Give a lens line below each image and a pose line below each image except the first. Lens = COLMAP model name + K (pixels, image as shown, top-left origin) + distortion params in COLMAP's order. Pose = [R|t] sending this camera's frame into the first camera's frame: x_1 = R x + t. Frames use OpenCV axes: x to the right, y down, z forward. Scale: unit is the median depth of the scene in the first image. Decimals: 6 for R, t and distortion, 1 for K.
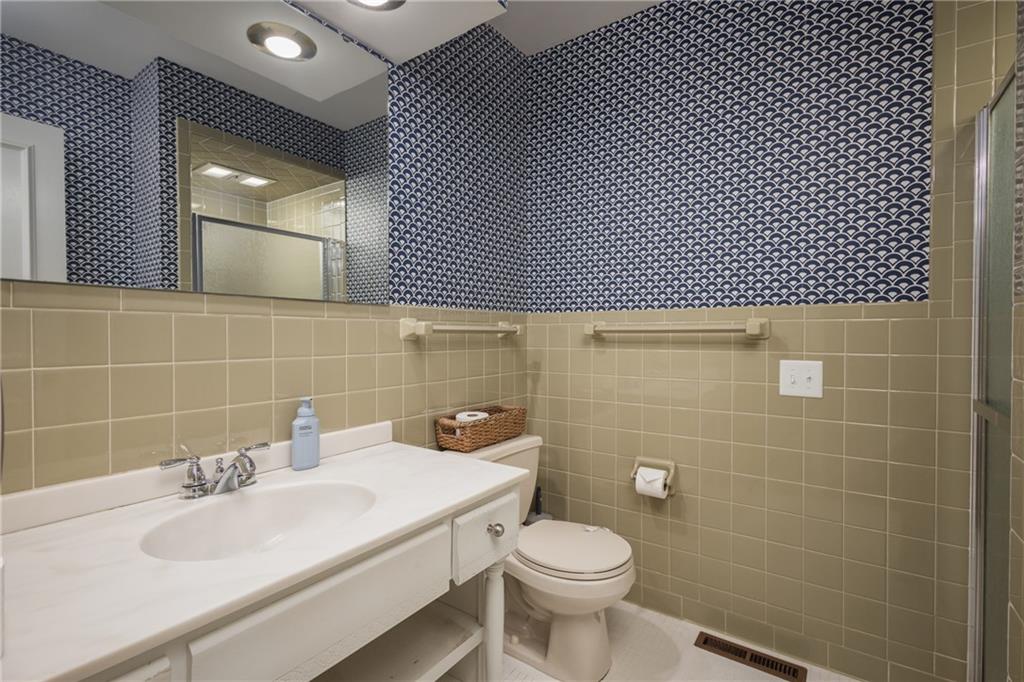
lens RADIAL K [[468.9, 0, 511.9], [0, 468.9, 338.9], [0, 0, 1]] dist [0.005229, -0.002556]
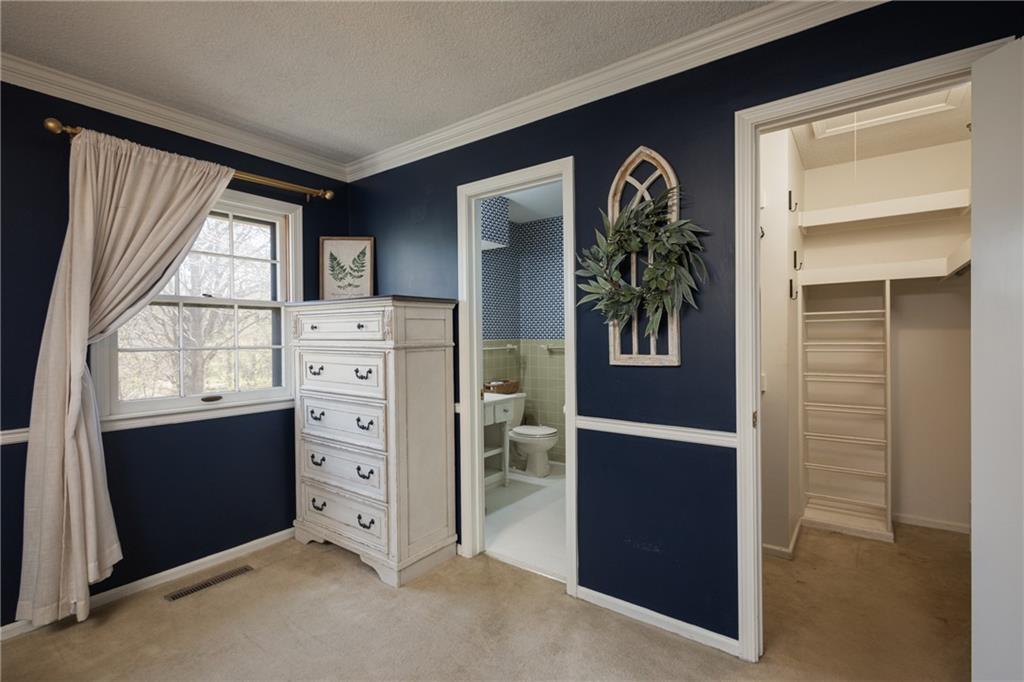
lens RADIAL K [[468.9, 0, 512.9], [0, 468.9, 340.4], [0, 0, 1]] dist [0.005229, -0.002556]
pose [[0.999641, -0.006649, -0.025942, 0.064478], [0.006416, 0.999938, -0.009047, -0.036139], [0.026000, 0.008878, 0.999623, -1.430907]]
